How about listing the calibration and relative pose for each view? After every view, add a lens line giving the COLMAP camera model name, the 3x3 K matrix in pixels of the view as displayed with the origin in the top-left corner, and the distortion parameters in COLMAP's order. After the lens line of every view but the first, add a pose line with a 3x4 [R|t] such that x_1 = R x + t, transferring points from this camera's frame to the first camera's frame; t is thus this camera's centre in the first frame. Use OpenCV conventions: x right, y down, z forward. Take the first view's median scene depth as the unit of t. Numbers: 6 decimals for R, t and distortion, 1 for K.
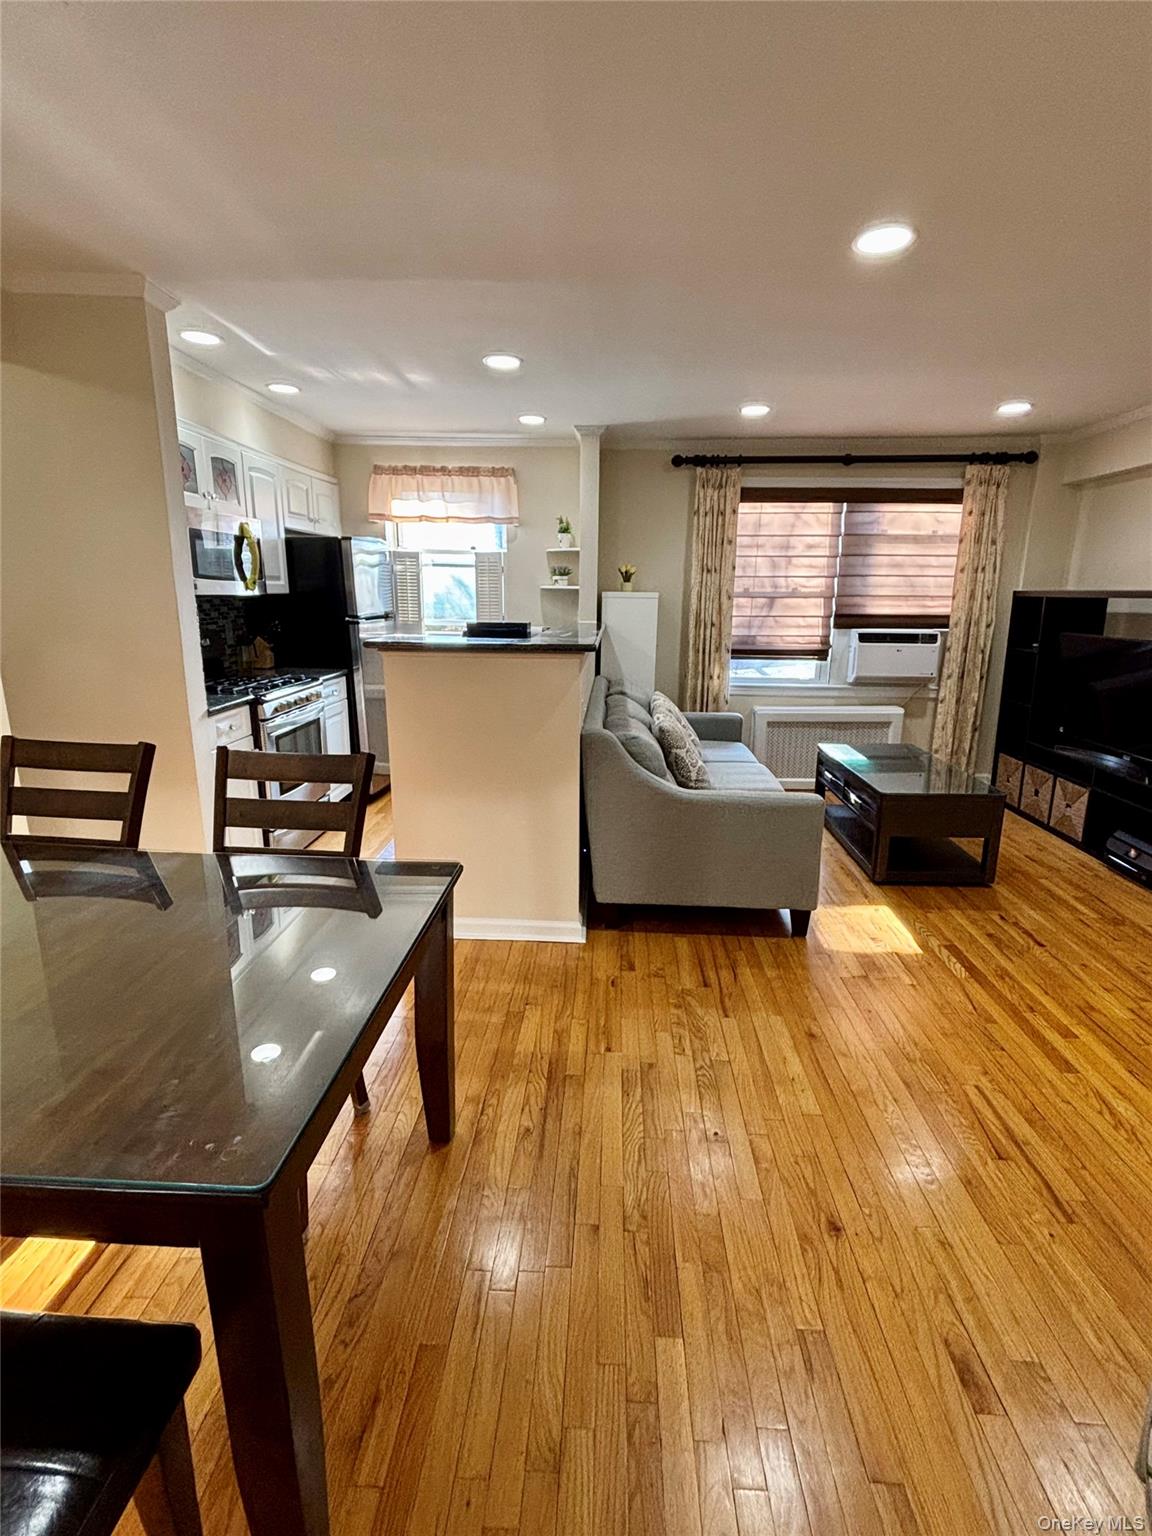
lens RADIAL K [[740.9, 0, 576.0], [0, 740.9, 768.0], [0, 0, 1]] dist [-0.022010, -0.000550]
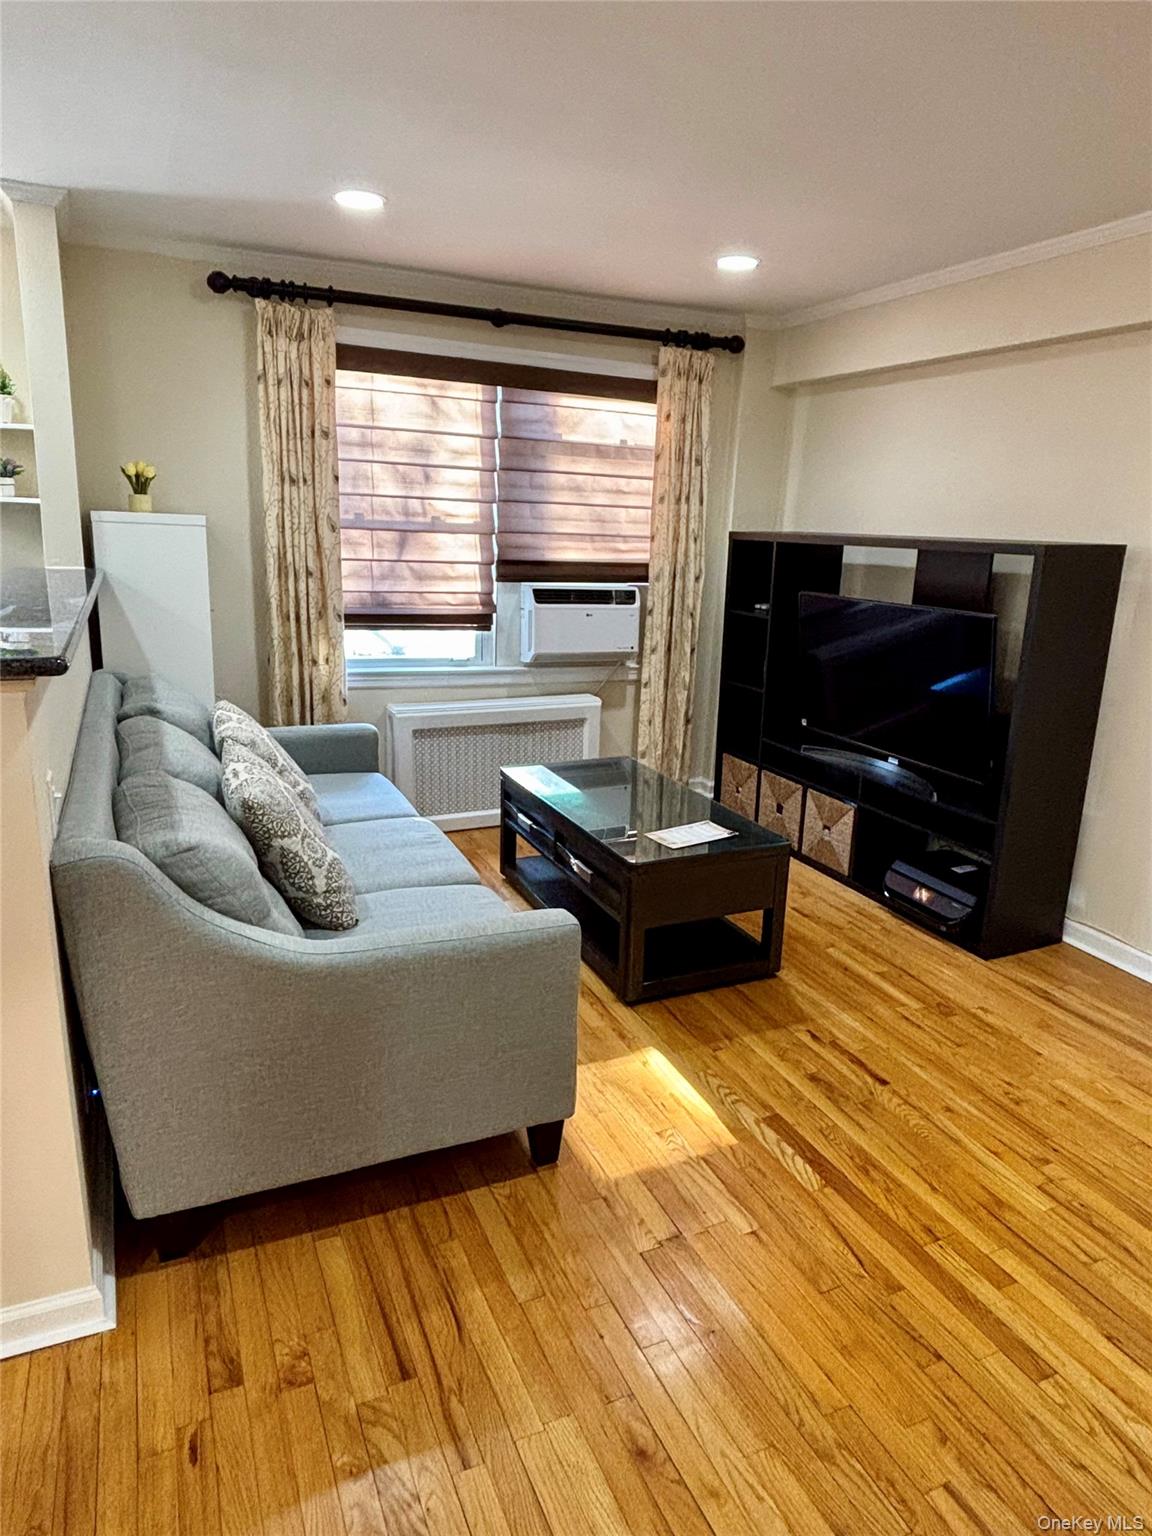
lens RADIAL K [[906.9, 0, 576.0], [0, 906.9, 768.0], [0, 0, 1]] dist [0.060719, -0.069294]
pose [[0.882873, -0.090044, 0.460898, 0.022003], [0.070726, 0.995746, 0.059057, -0.070341], [-0.464255, -0.019542, 0.885486, 0.259216]]
